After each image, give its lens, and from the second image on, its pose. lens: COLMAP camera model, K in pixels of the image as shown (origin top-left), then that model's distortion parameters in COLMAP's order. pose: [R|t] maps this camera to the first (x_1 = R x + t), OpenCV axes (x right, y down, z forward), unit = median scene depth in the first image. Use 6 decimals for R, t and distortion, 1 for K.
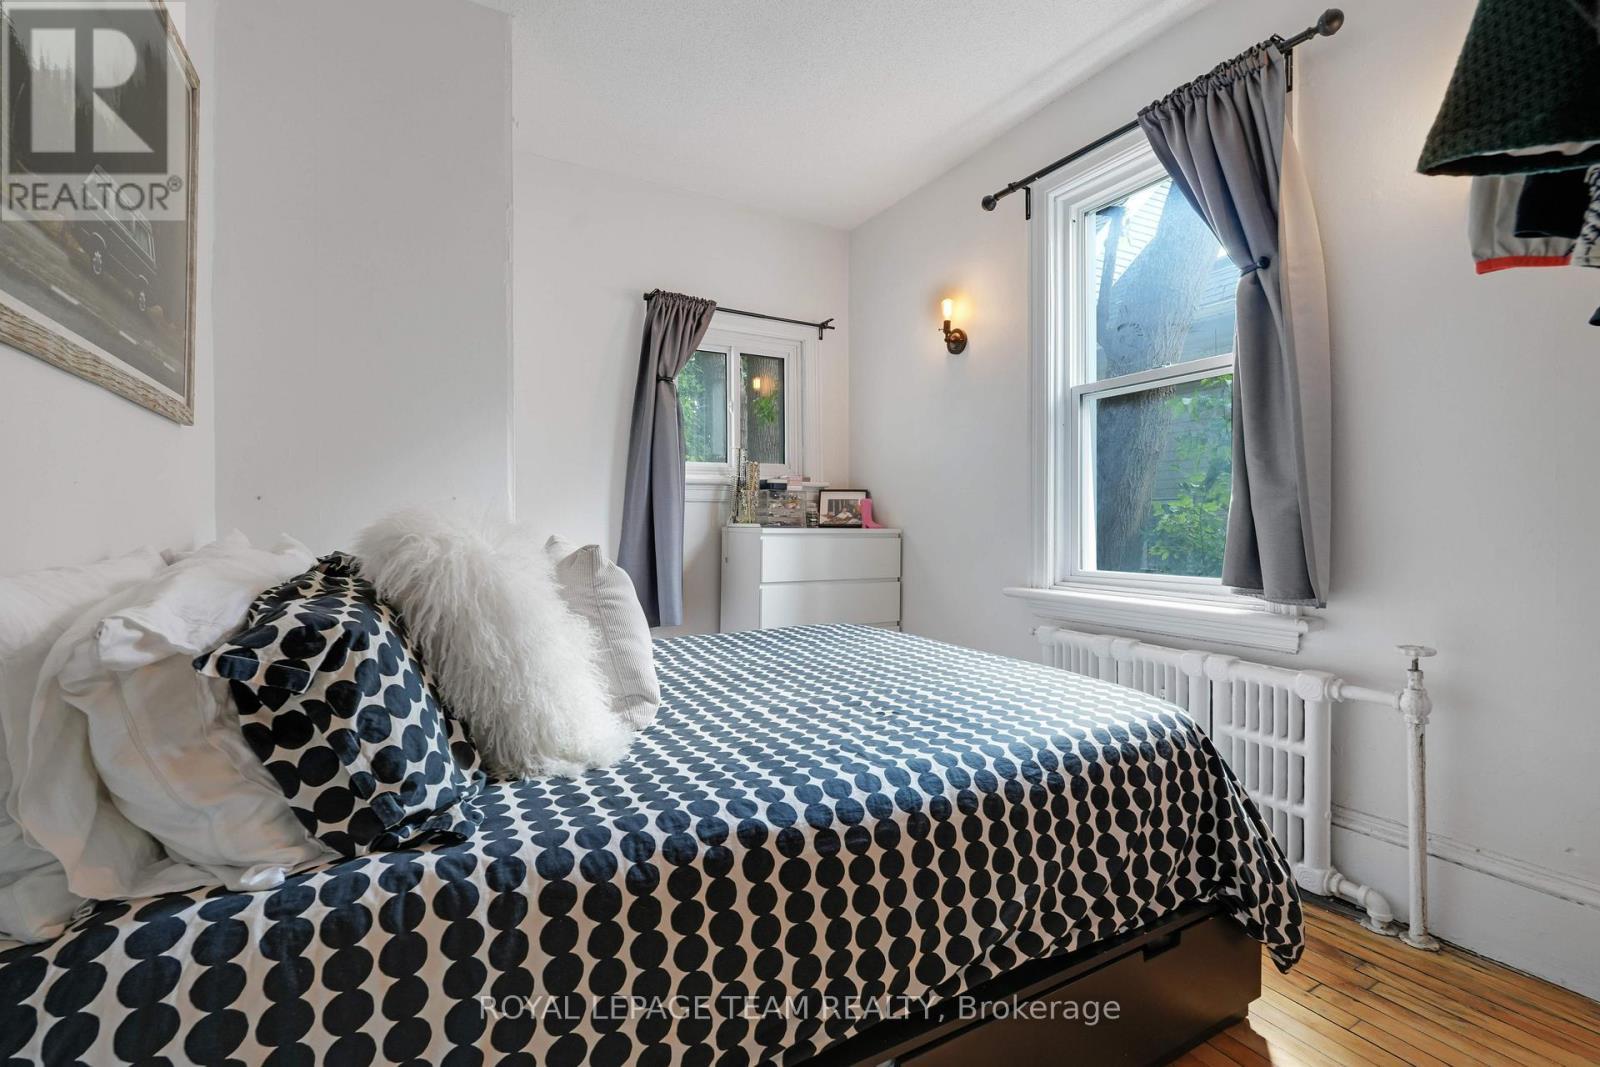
lens RADIAL K [[712.5, 0, 800.0], [0, 712.5, 533.5], [0, 0, 1]] dist [-0.000958, 0.000118]
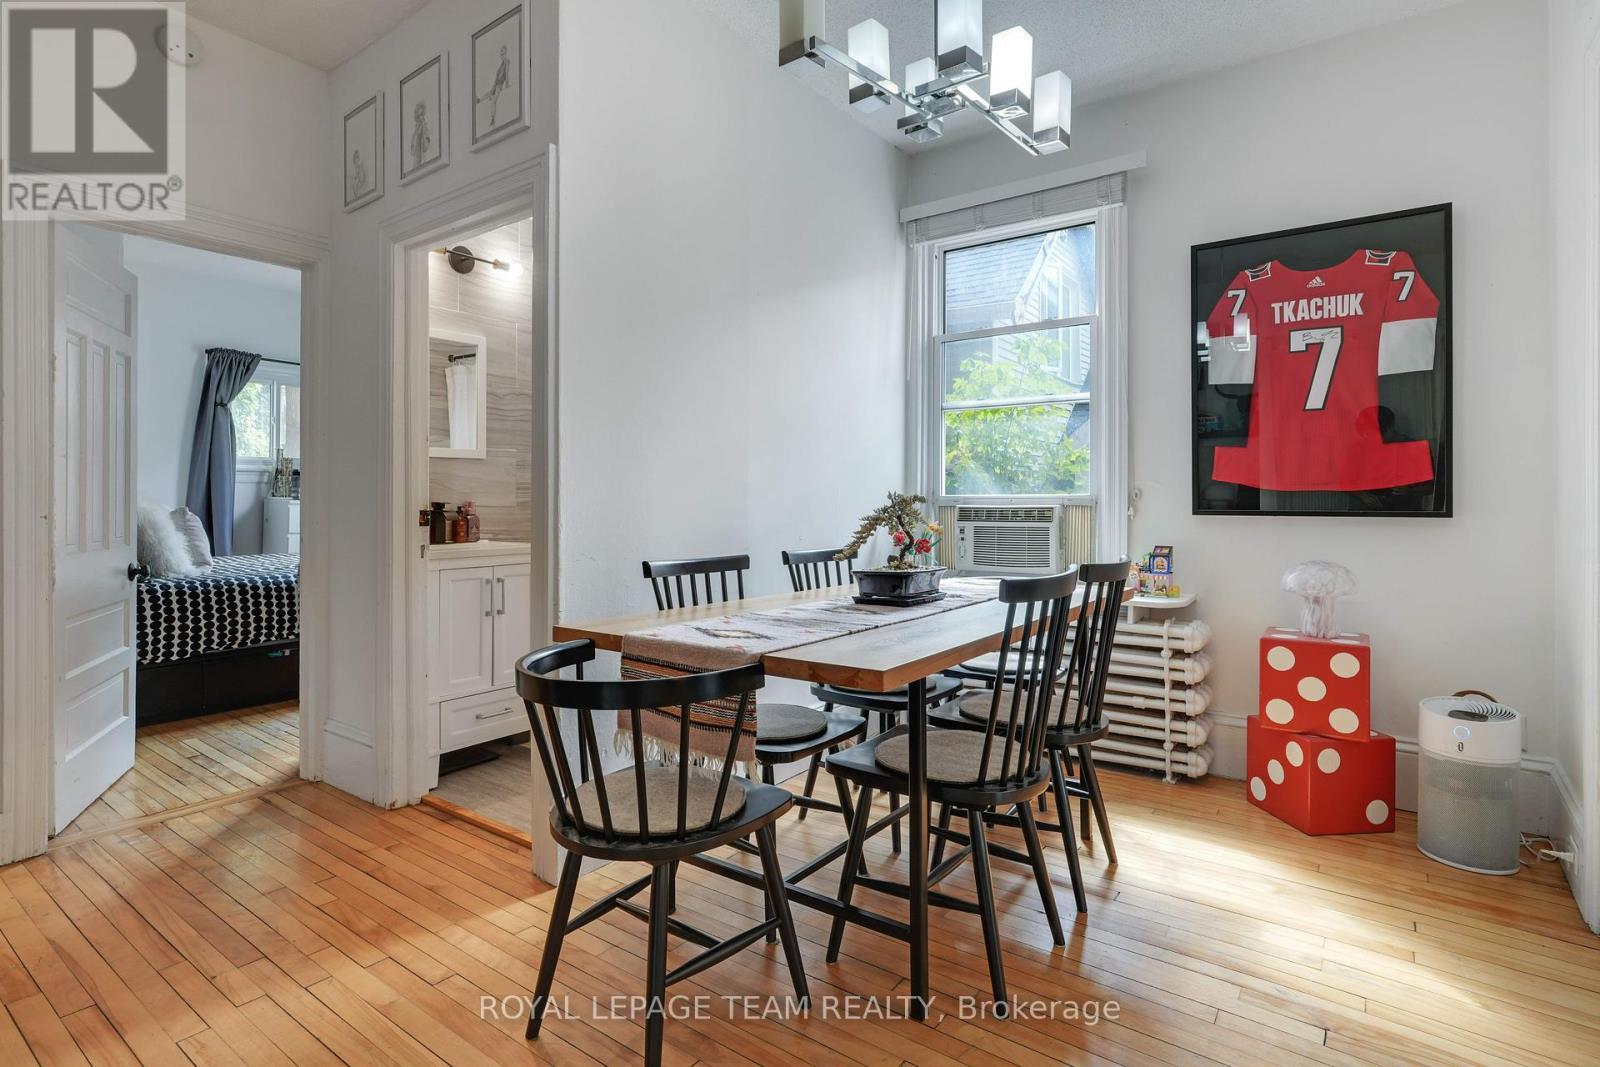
lens RADIAL K [[781.7, 0, 774.7], [0, 781.7, 496.3], [0, 0, 1]] dist [-0.002136, 0.000676]
pose [[0.911505, 0.012410, 0.411101, 0.752974], [-0.007140, 0.999872, -0.014352, 0.002307], [-0.411226, 0.010146, 0.911477, -3.695817]]
